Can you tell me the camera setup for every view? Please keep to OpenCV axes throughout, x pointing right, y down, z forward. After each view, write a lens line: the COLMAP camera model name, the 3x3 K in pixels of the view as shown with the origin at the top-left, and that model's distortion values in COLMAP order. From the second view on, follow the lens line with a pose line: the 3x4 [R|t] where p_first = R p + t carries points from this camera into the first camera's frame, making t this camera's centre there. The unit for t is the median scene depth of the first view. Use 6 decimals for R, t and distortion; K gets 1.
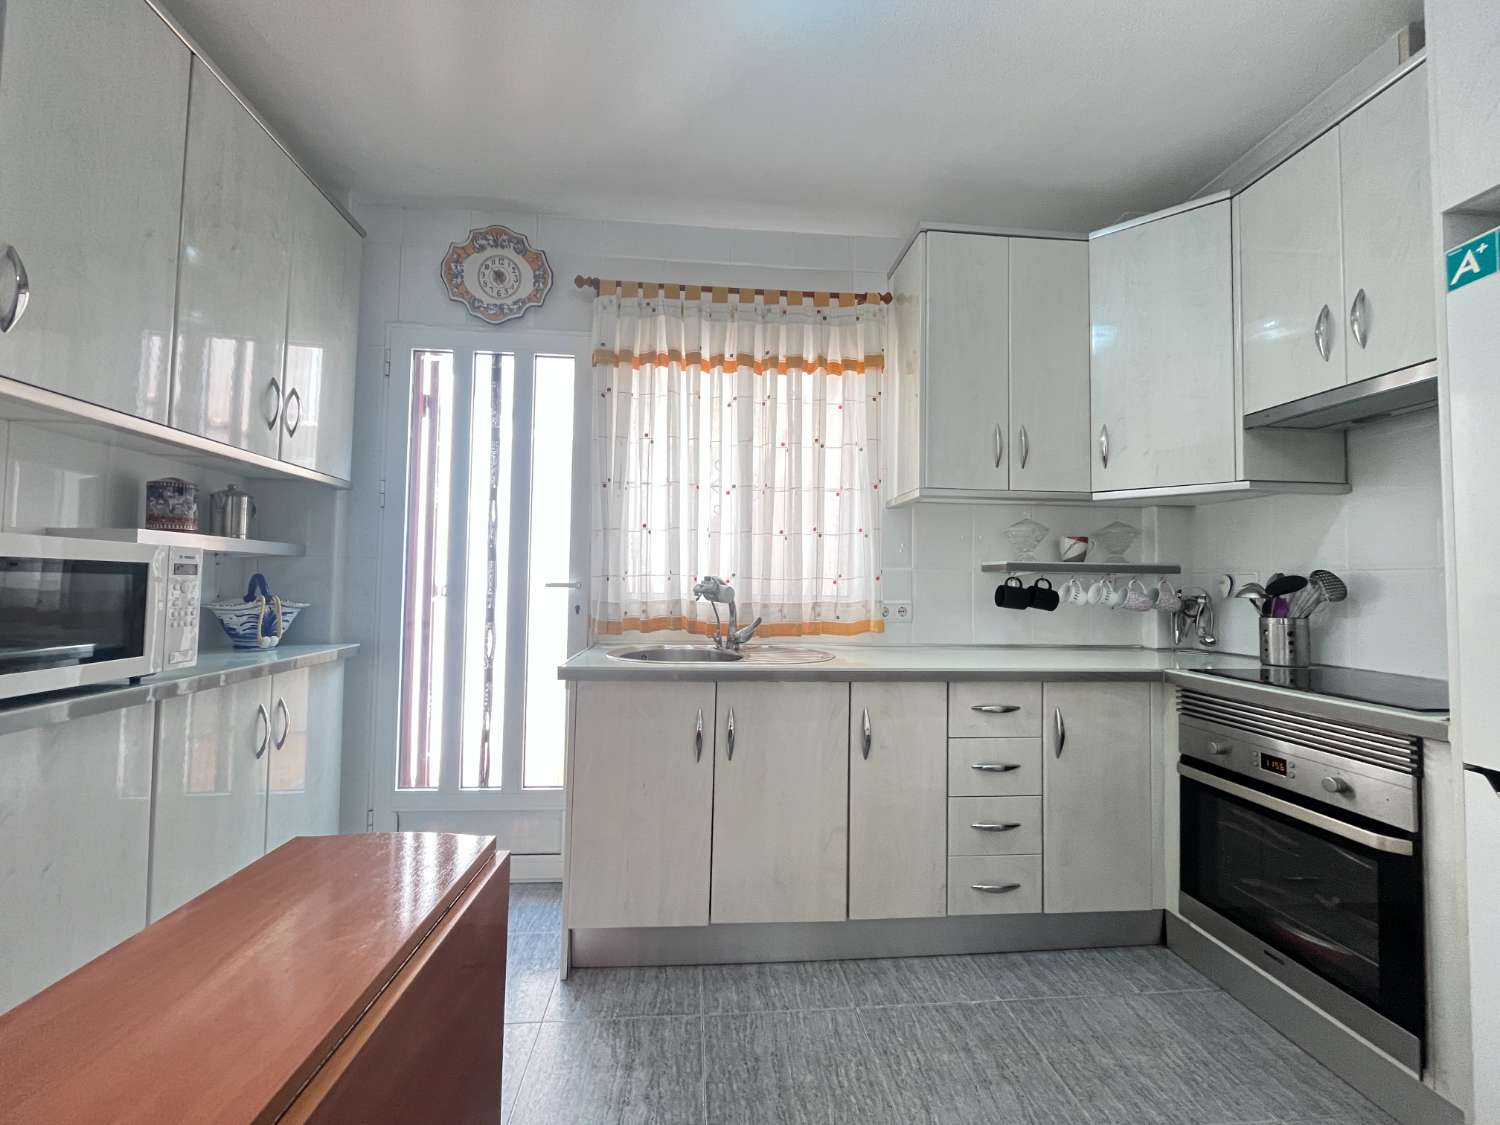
lens RADIAL K [[612.3, 0, 753.3], [0, 612.3, 553.0], [0, 0, 1]] dist [-0.002965, 0.000182]
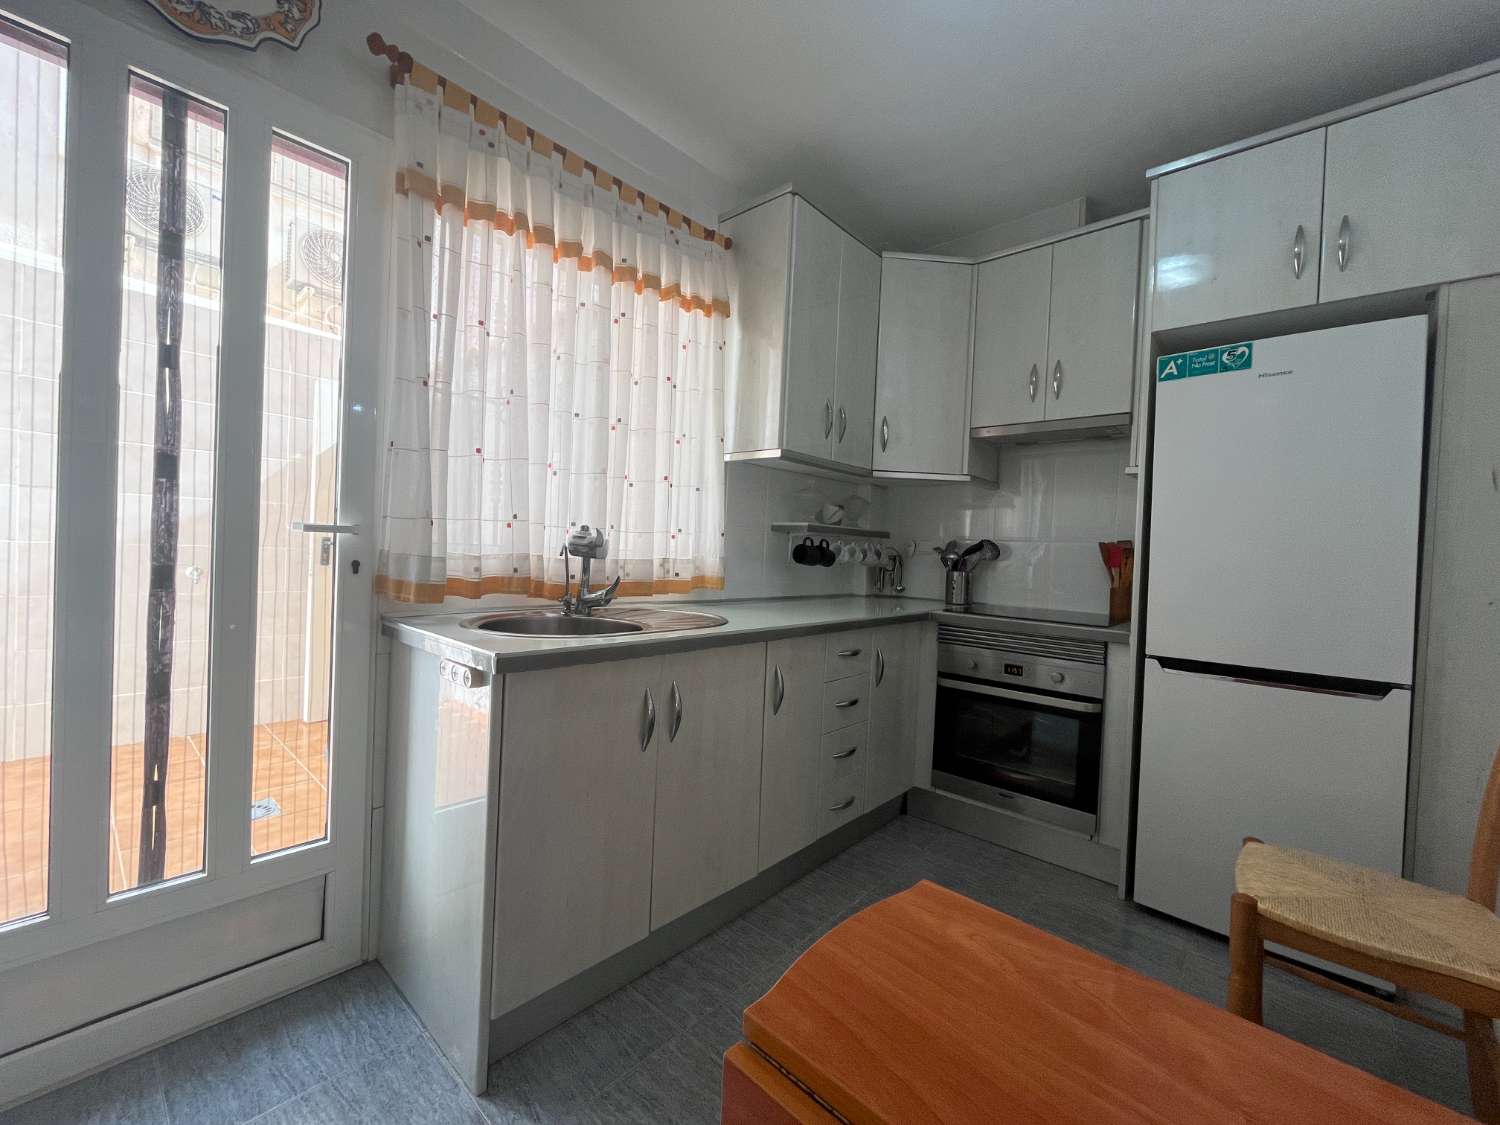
lens RADIAL K [[612.3, 0, 754.9], [0, 612.3, 553.2], [0, 0, 1]] dist [-0.002965, 0.000182]
pose [[0.730862, 0.011934, 0.682421, -0.428075], [-0.065104, 0.996507, 0.052299, 0.016690], [-0.679413, -0.082651, 0.729086, 0.245606]]
